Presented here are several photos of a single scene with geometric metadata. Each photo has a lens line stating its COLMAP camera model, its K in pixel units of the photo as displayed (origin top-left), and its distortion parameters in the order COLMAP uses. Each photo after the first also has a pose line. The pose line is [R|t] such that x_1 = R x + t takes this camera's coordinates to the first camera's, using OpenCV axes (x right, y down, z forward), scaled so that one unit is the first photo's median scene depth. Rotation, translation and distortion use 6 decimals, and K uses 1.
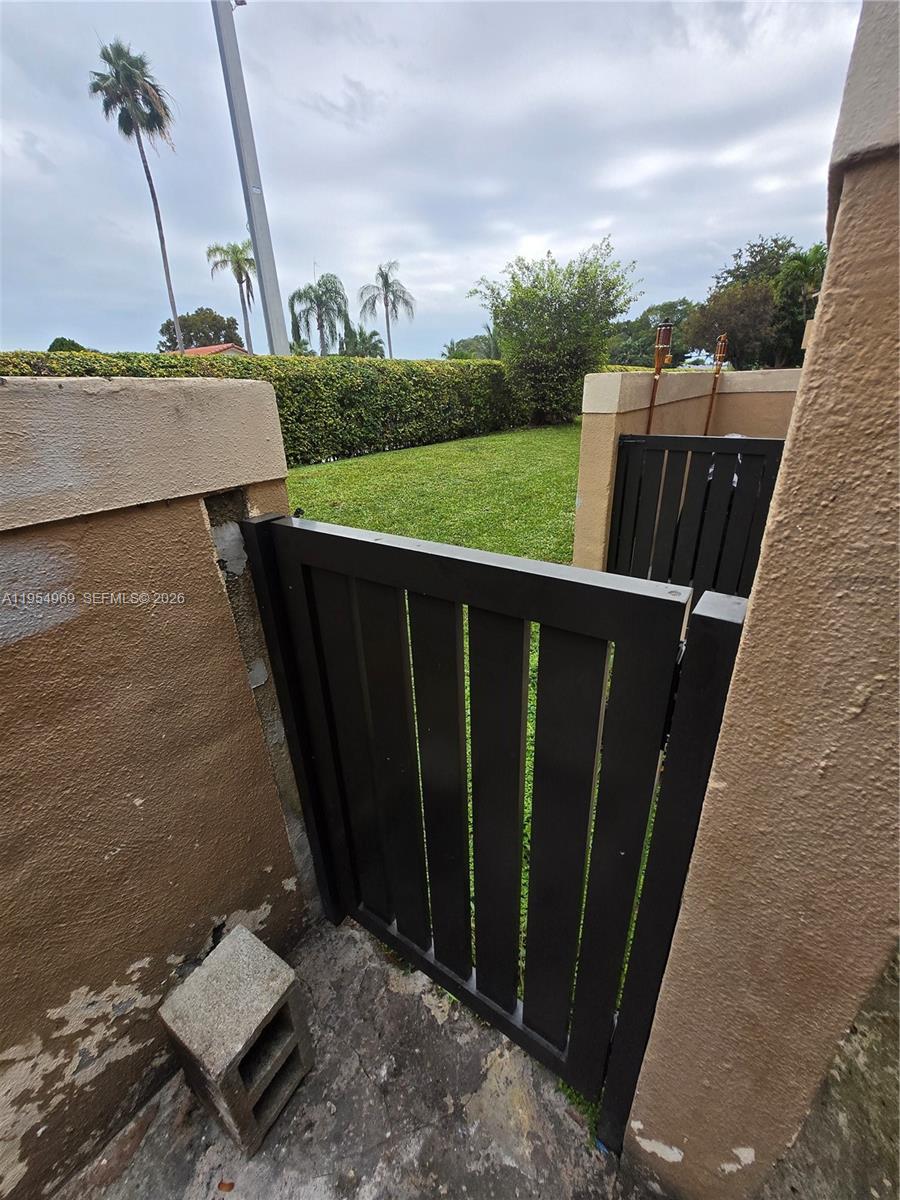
lens RADIAL K [[474.0, 0, 453.8], [0, 474.0, 592.1], [0, 0, 1]] dist [-0.001318, -0.000159]
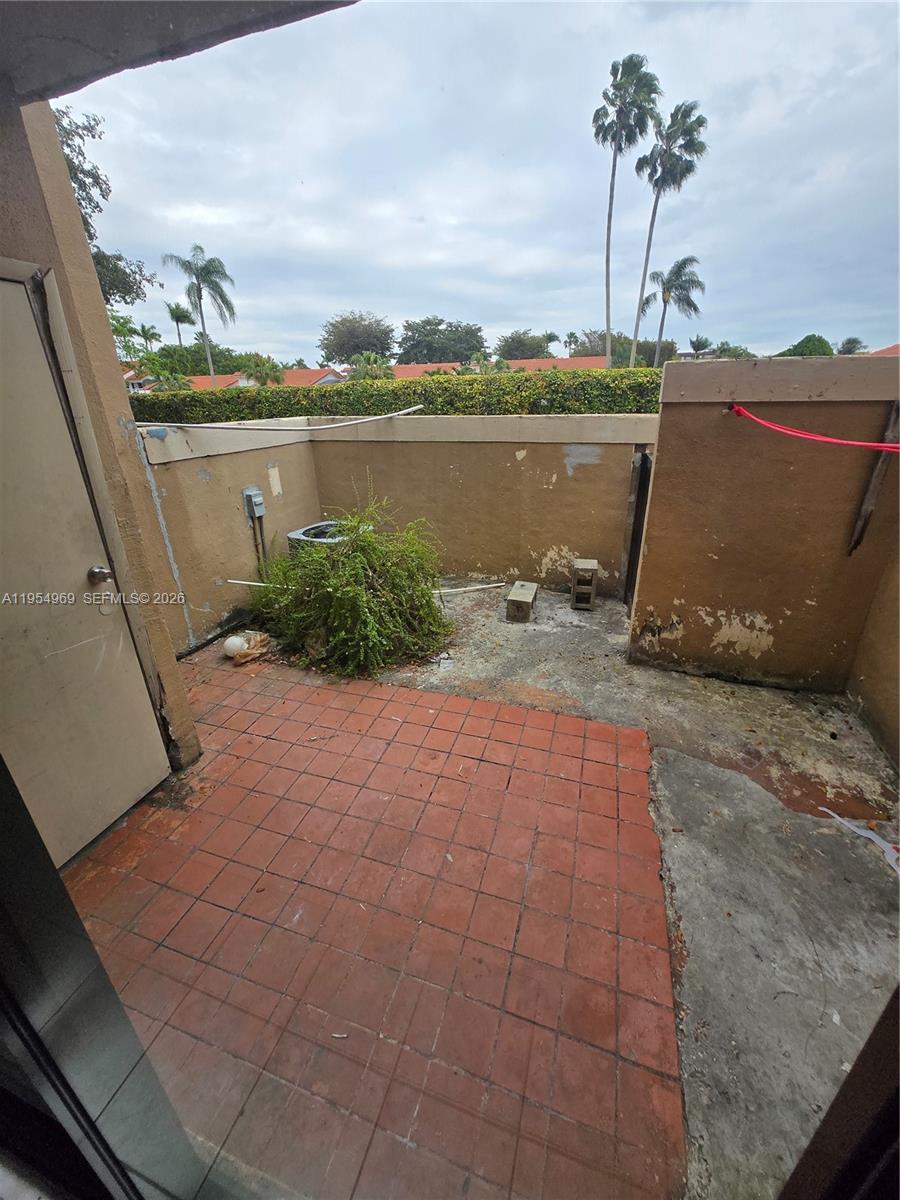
lens RADIAL K [[474.0, 0, 453.2], [0, 474.0, 602.0], [0, 0, 1]] dist [-0.001318, -0.000159]
pose [[0.313088, 0.387019, -0.867290, 2.898052], [-0.363034, 0.892622, 0.267269, 0.465363], [0.877600, 0.231177, 0.419970, -1.681220]]
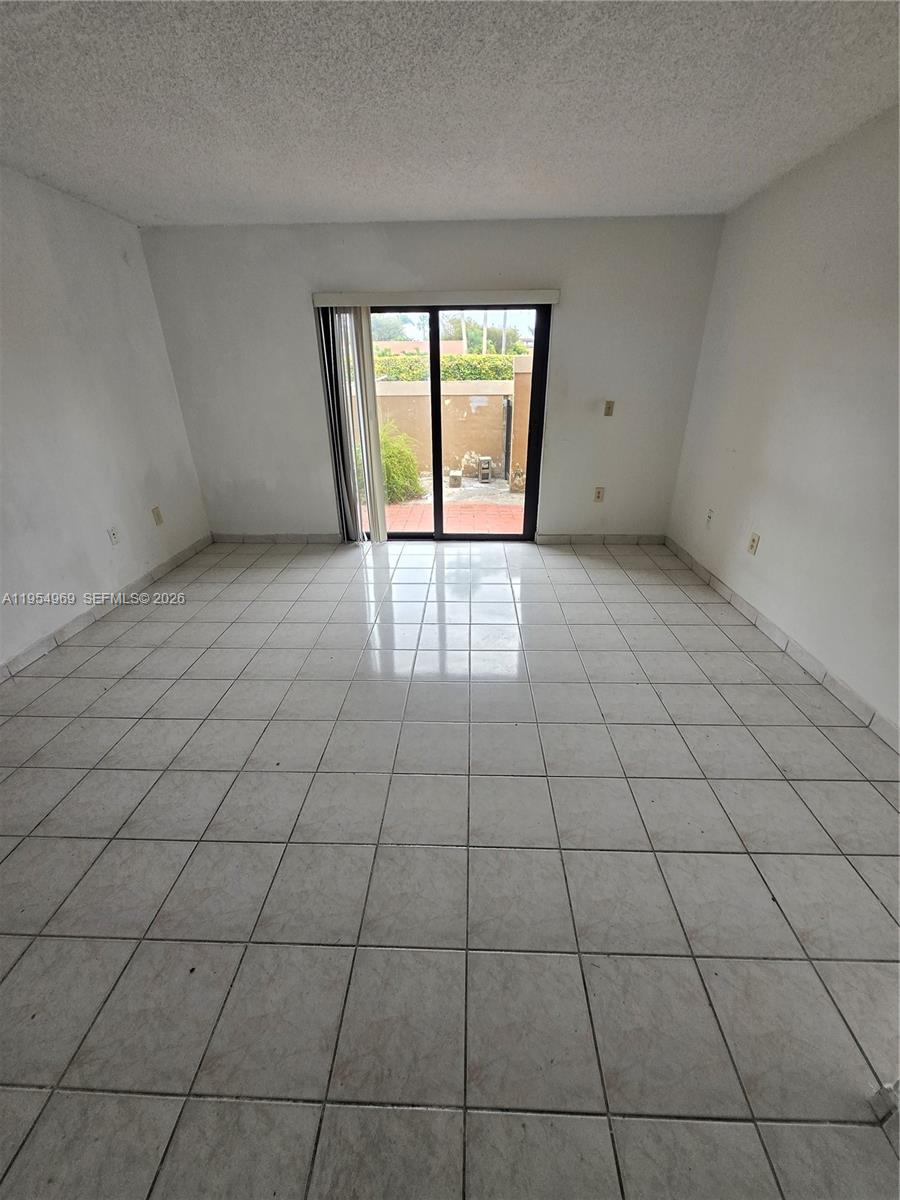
lens RADIAL K [[474.0, 0, 455.2], [0, 474.0, 595.2], [0, 0, 1]] dist [-0.001318, -0.000159]
pose [[0.560612, 0.359468, -0.745988, 6.203058], [-0.329335, 0.923341, 0.197433, 1.607351], [0.759772, 0.134997, 0.636021, -4.279303]]
